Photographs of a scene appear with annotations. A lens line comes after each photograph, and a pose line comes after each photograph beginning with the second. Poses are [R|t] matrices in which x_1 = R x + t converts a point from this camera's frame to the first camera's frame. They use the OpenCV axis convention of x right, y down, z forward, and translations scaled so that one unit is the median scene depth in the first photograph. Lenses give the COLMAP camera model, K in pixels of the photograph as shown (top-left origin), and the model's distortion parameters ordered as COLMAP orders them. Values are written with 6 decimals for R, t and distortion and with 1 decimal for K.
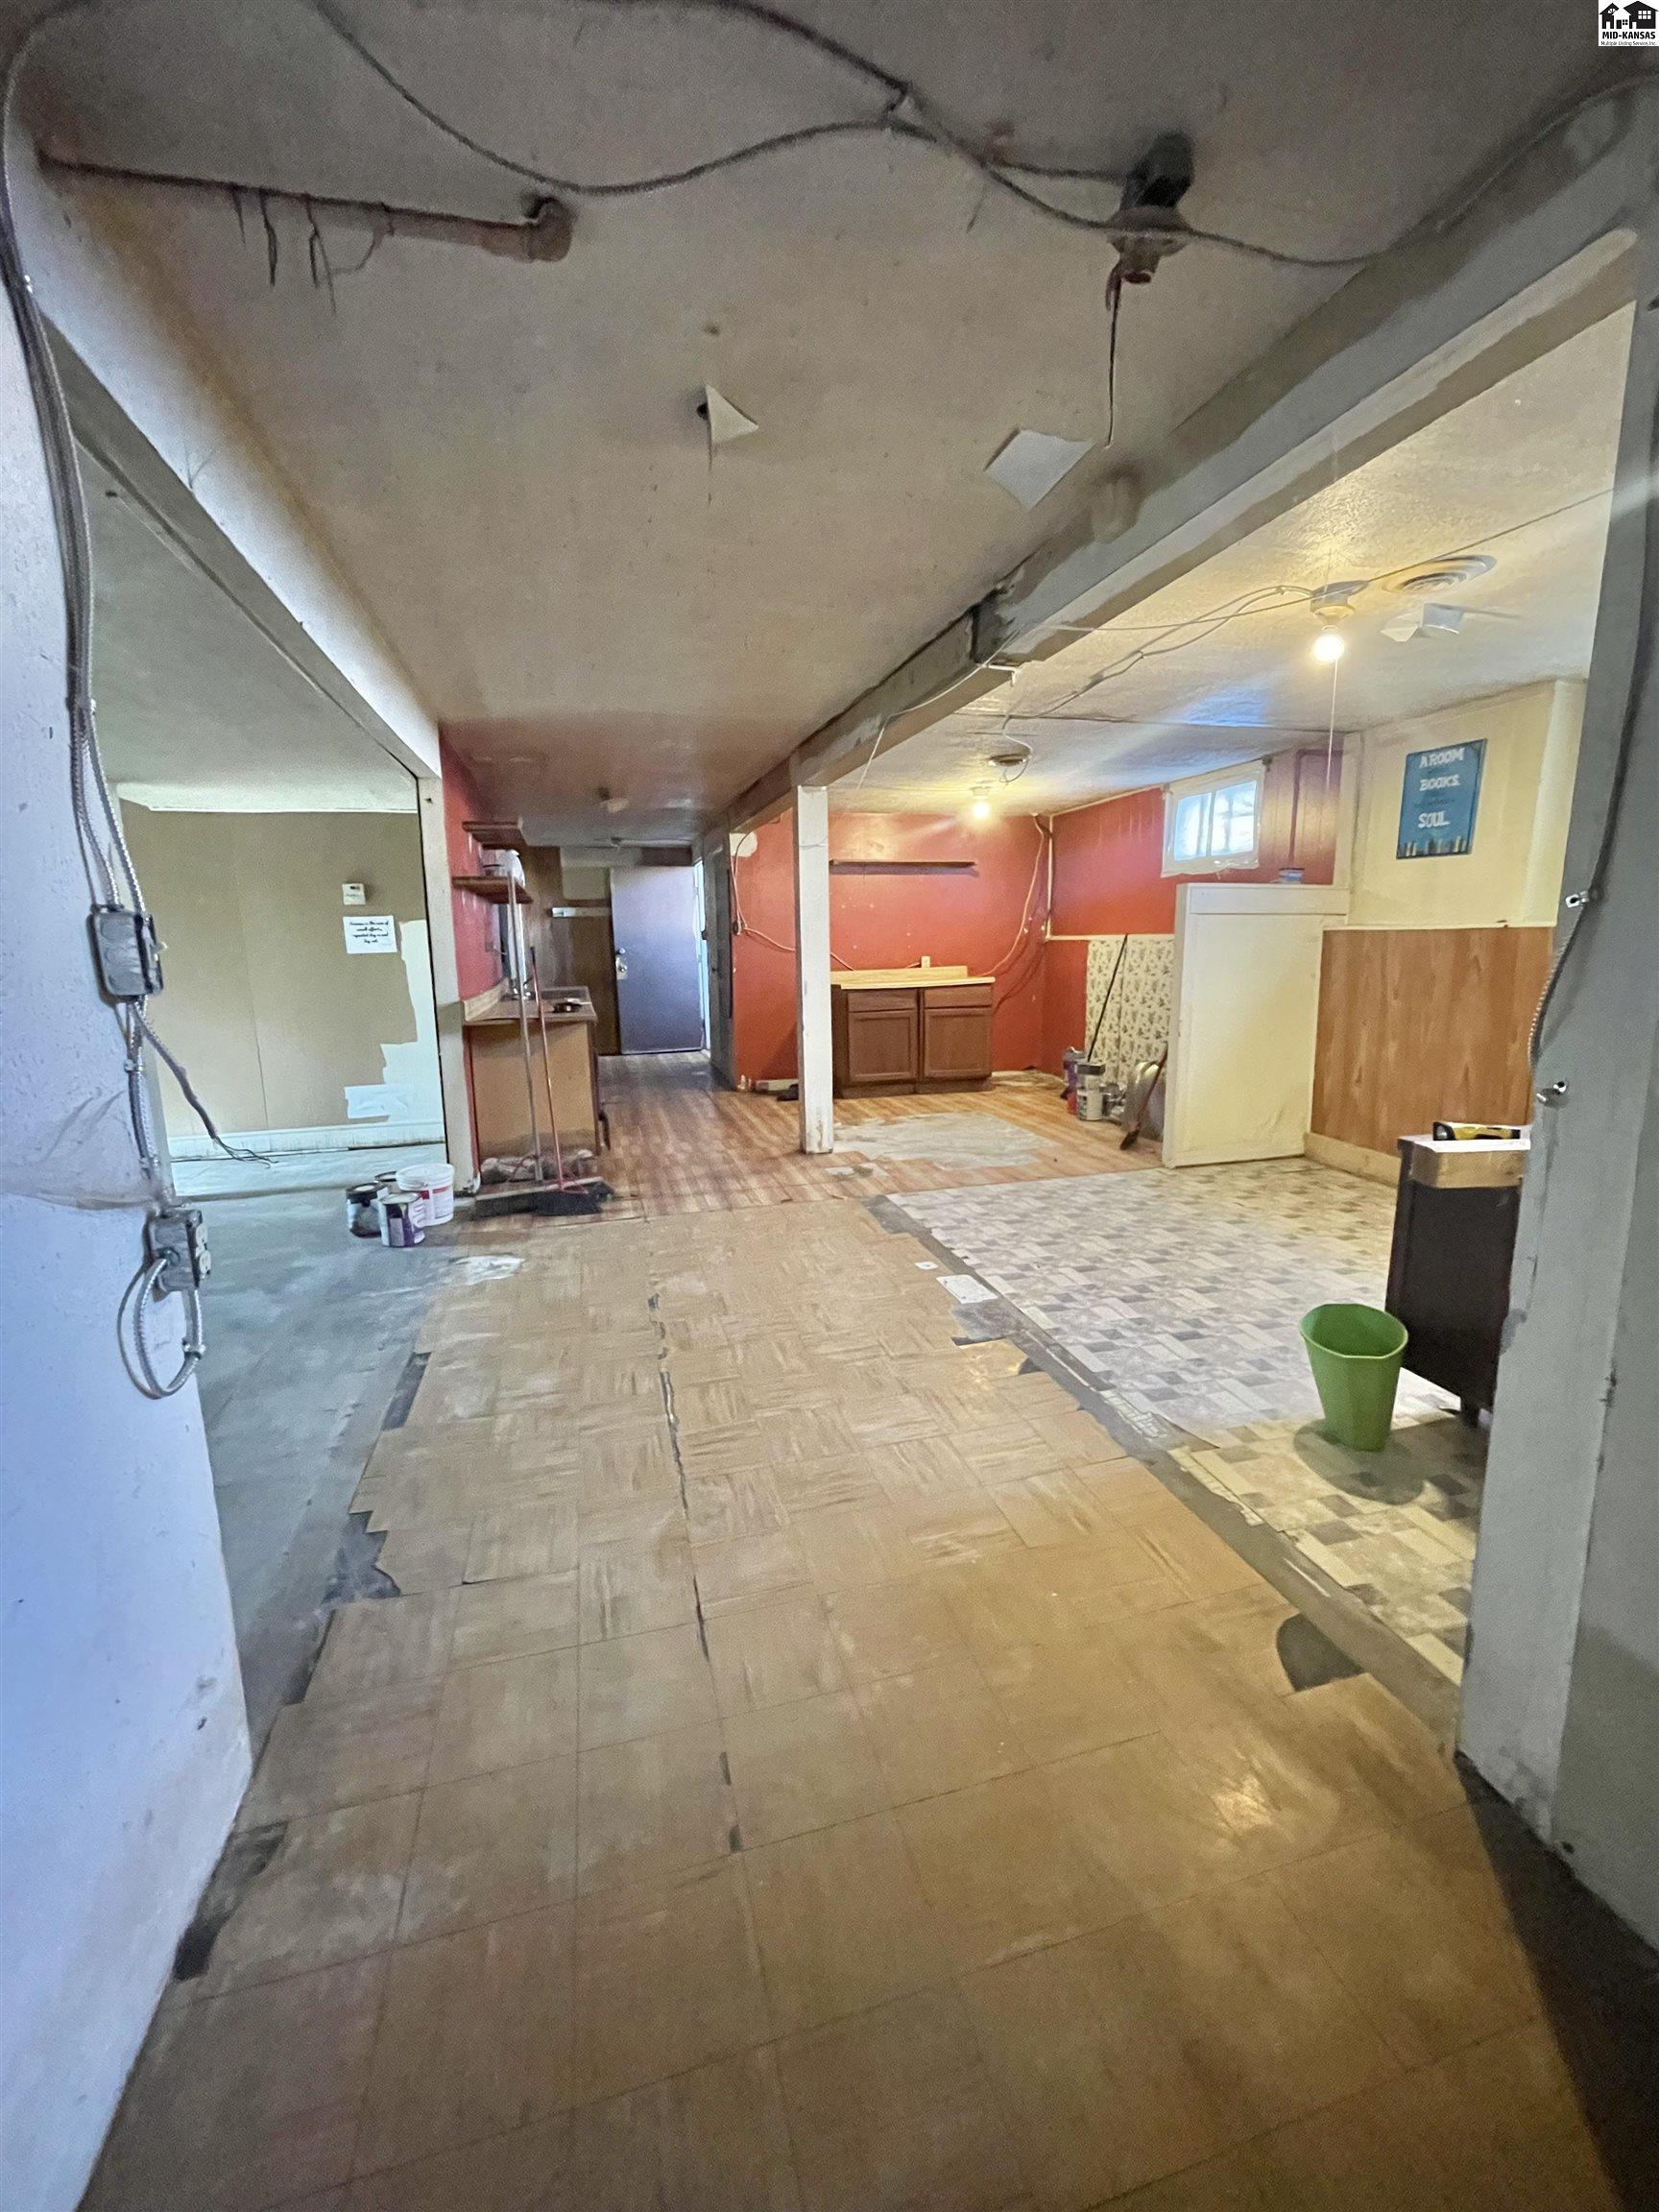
lens RADIAL K [[896.4, 0, 824.2], [0, 896.4, 1106.2], [0, 0, 1]] dist [-0.002673, 0.000532]
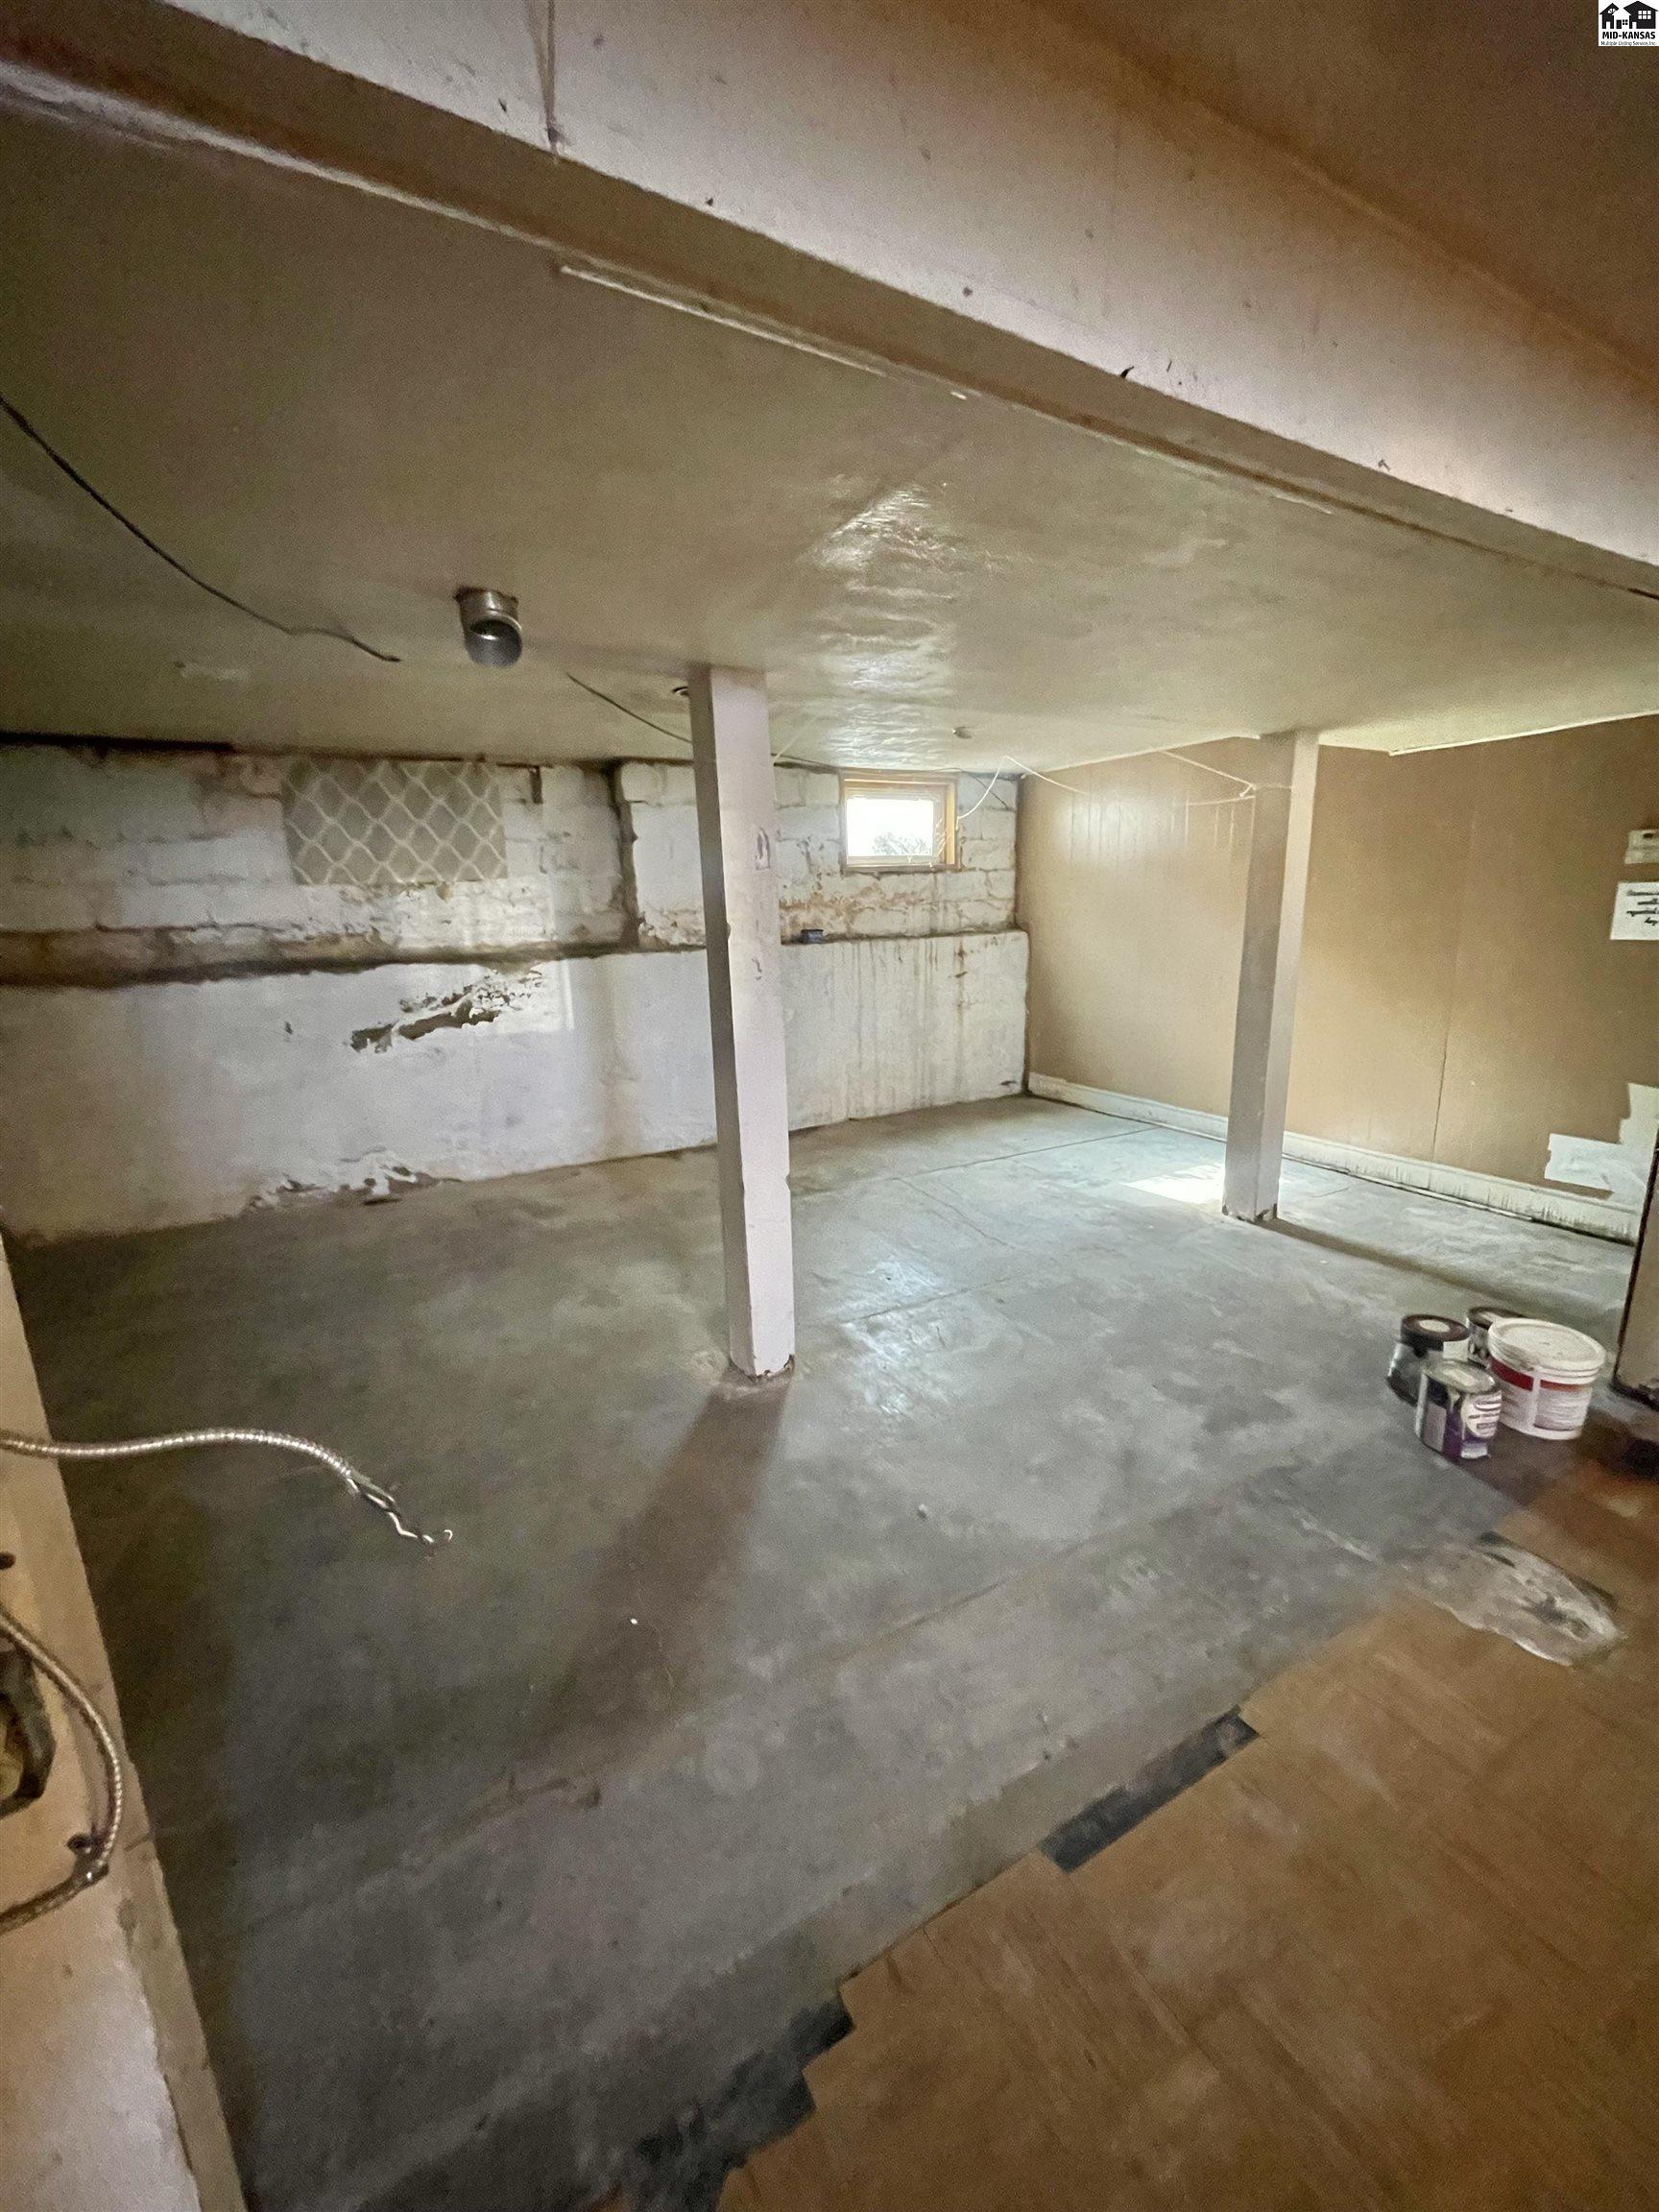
lens RADIAL K [[896.4, 0, 828.6], [0, 896.4, 1108.9], [0, 0, 1]] dist [-0.002673, 0.000532]
pose [[0.253664, 0.229454, -0.939684, -0.055533], [-0.159001, 0.968135, 0.193479, -0.122628], [0.954135, 0.100332, 0.282064, 0.407841]]
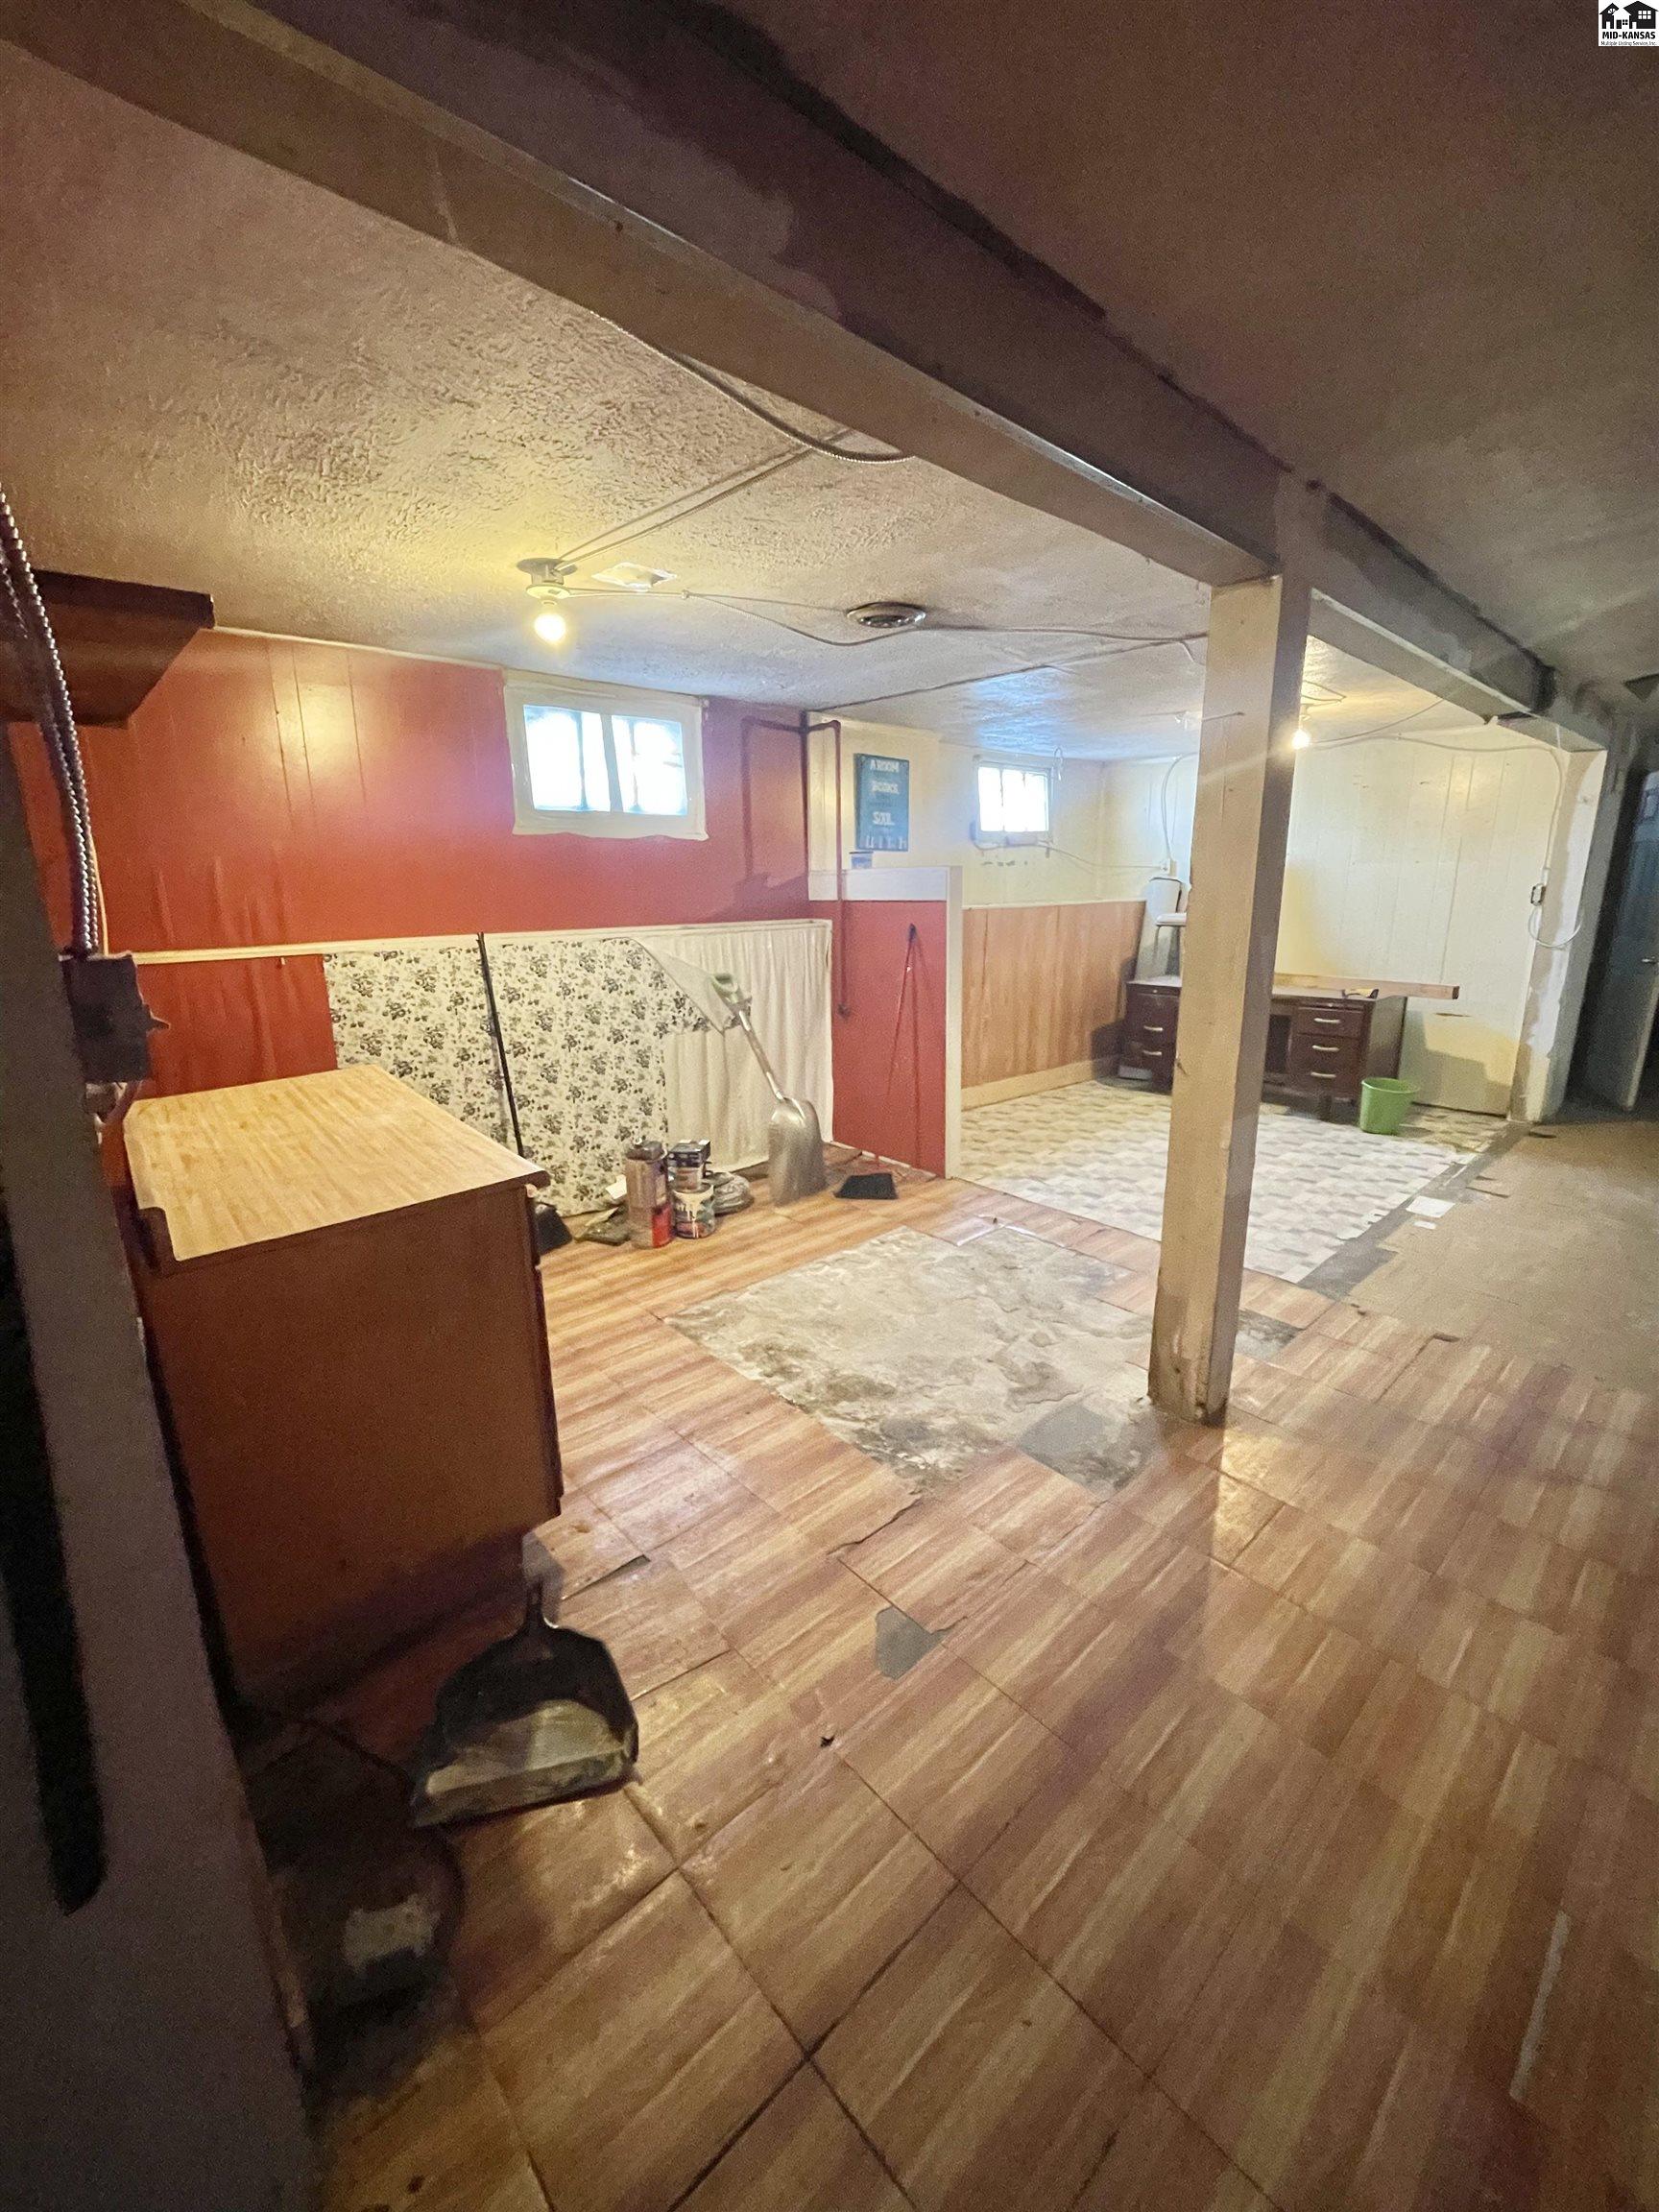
lens RADIAL K [[896.4, 0, 828.8], [0, 896.4, 1098.6], [0, 0, 1]] dist [-0.002673, 0.000532]
pose [[-0.463619, -0.196384, 0.863997, -0.418527], [0.179696, 0.934022, 0.308725, -0.393720], [-0.867622, 0.298388, -0.397741, 1.830430]]
